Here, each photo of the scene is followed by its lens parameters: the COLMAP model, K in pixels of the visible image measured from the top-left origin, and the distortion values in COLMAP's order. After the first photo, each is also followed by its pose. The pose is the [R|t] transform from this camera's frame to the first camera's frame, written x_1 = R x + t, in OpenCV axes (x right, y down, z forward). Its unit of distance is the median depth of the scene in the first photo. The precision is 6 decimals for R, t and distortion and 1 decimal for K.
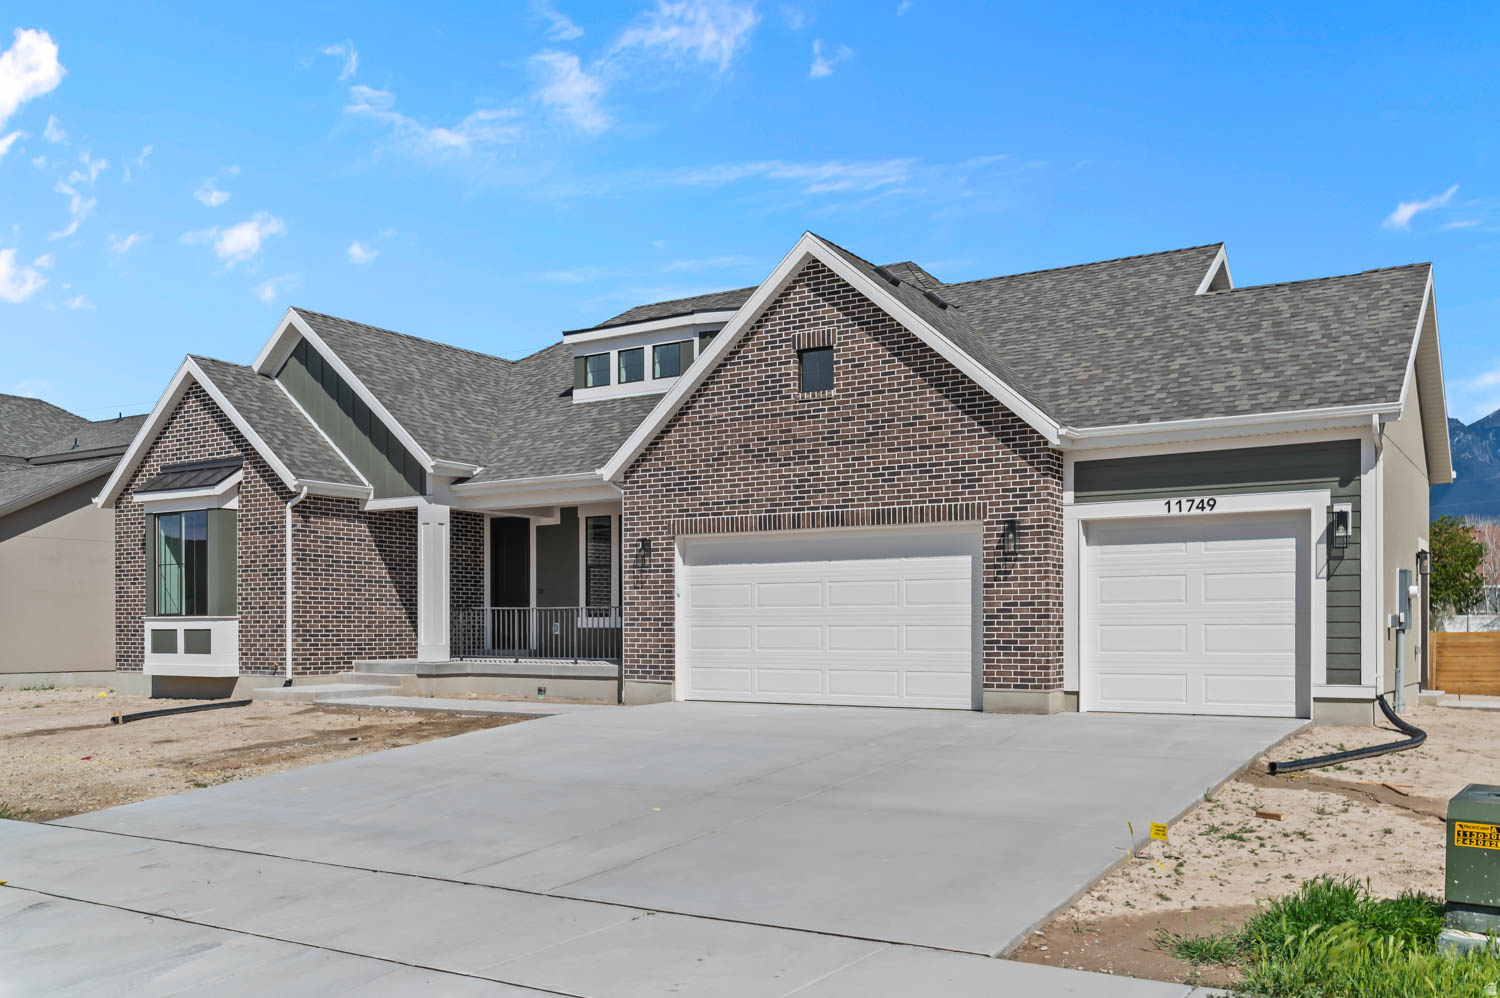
lens RADIAL K [[1314.4, 0, 743.0], [0, 1314.4, 539.0], [0, 0, 1]] dist [0.020507, 0.031055]
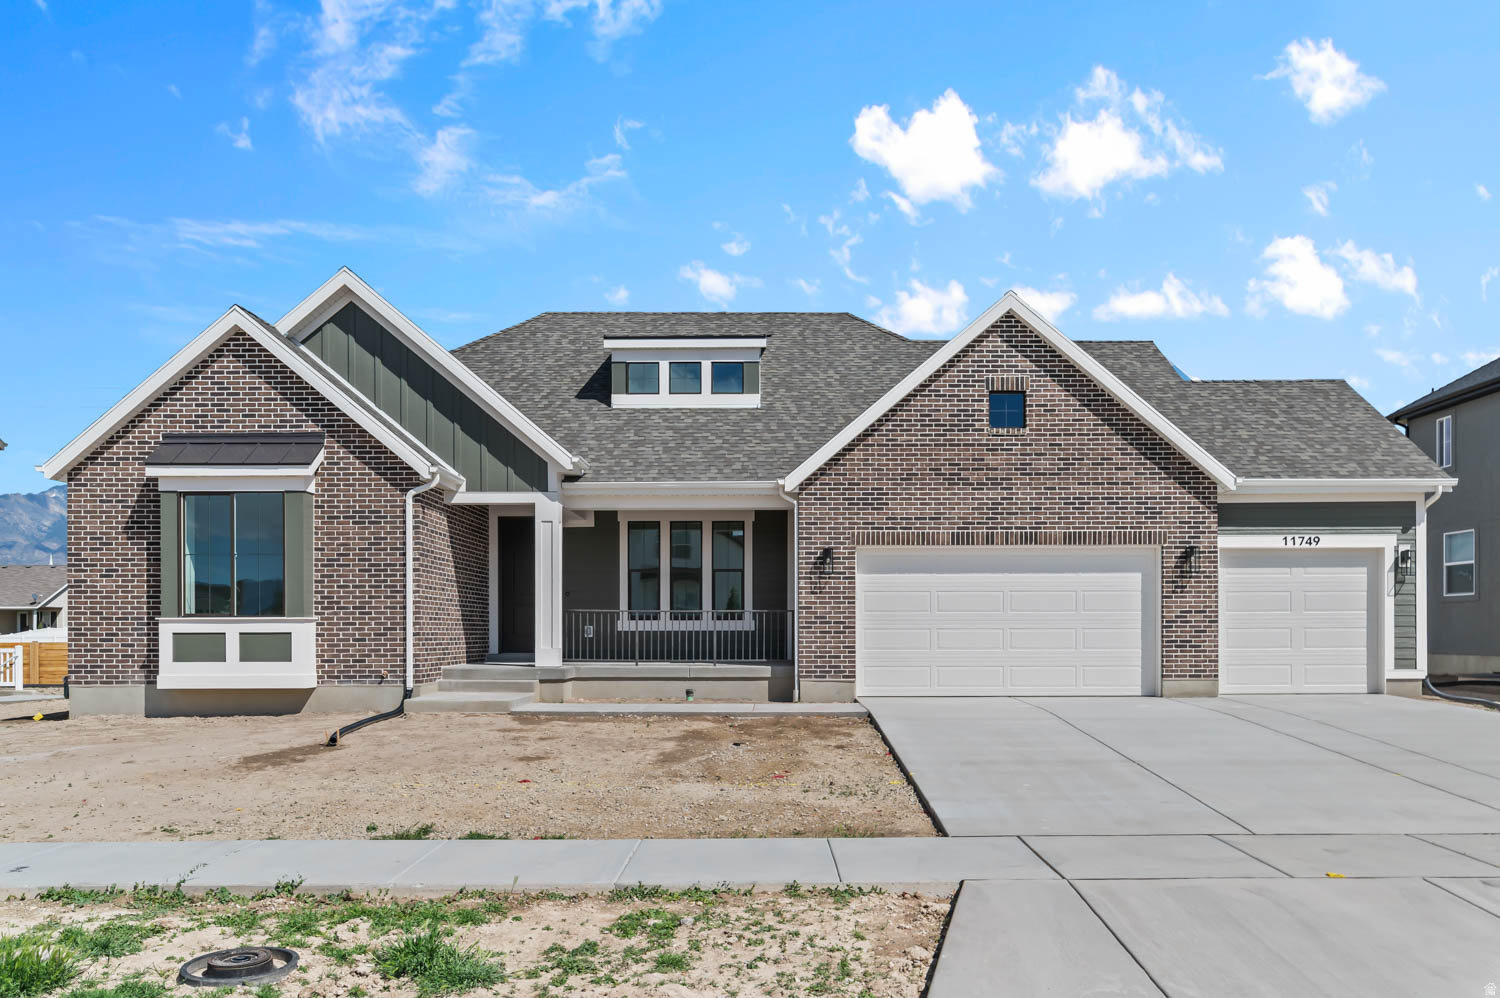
lens RADIAL K [[1203.8, 0, 758.9], [0, 1203.8, 541.7], [0, 0, 1]] dist [0.014128, 0.003472]
pose [[0.837161, 0.039593, 0.545522, -0.666123], [-0.036161, 0.999201, -0.017028, 0.013869], [-0.545760, -0.005471, 0.837923, 0.208982]]
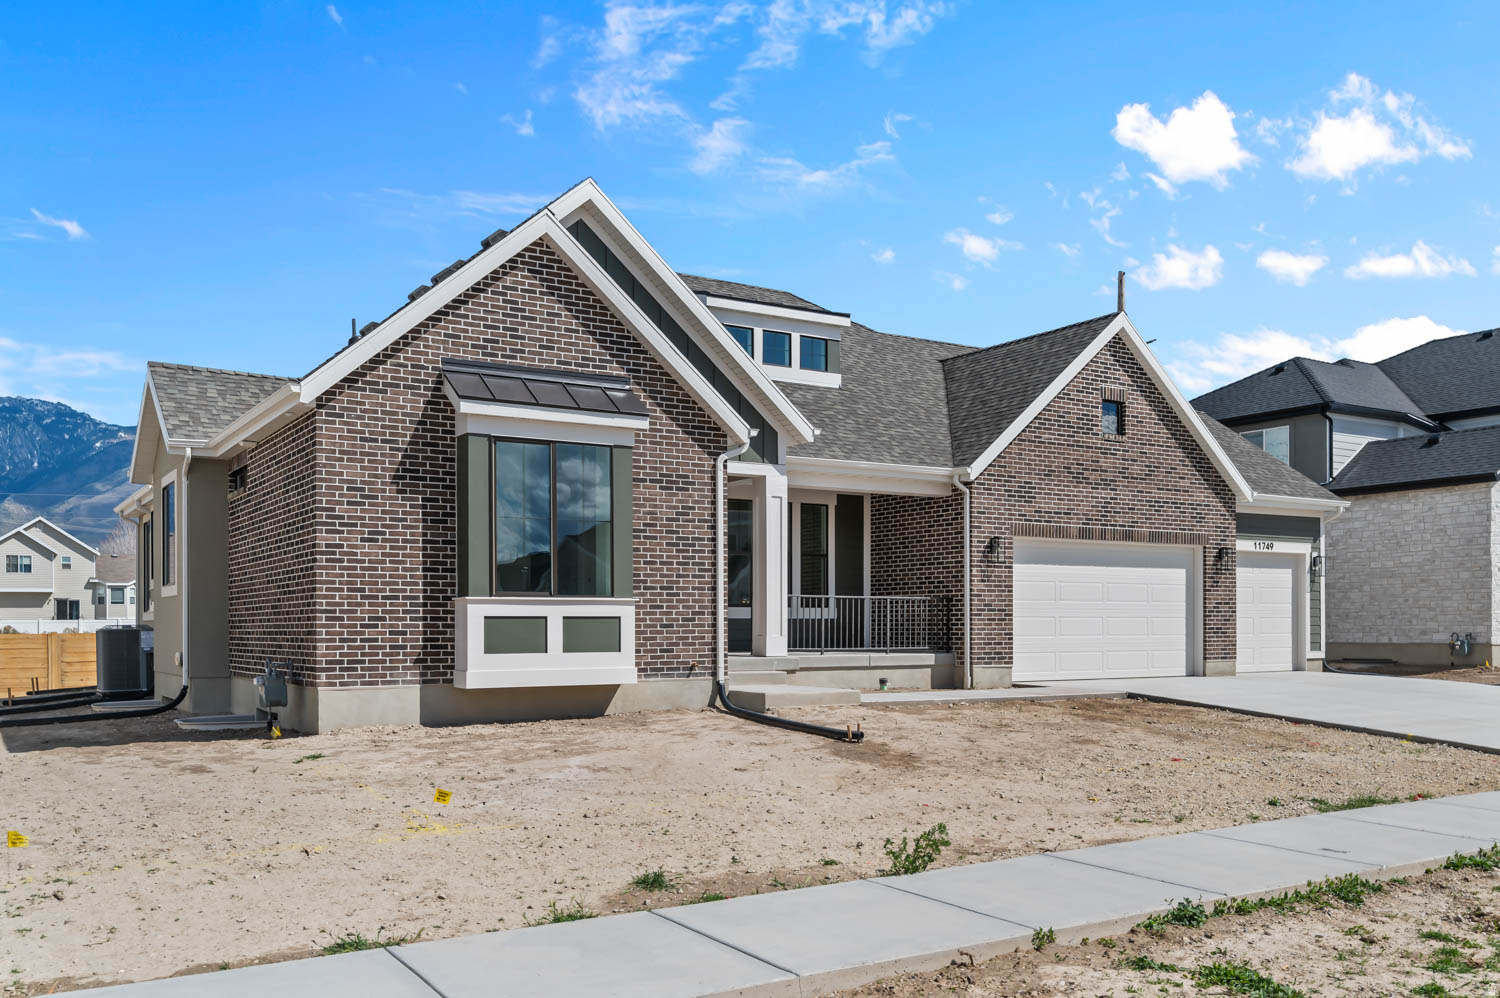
lens RADIAL K [[1314.4, 0, 749.9], [0, 1314.4, 514.5], [0, 0, 1]] dist [0.020507, 0.031055]
pose [[0.396930, 0.077579, 0.914564, -1.179667], [-0.061356, 0.996435, -0.057895, 0.058080], [-0.915796, -0.033134, 0.400275, 0.757020]]
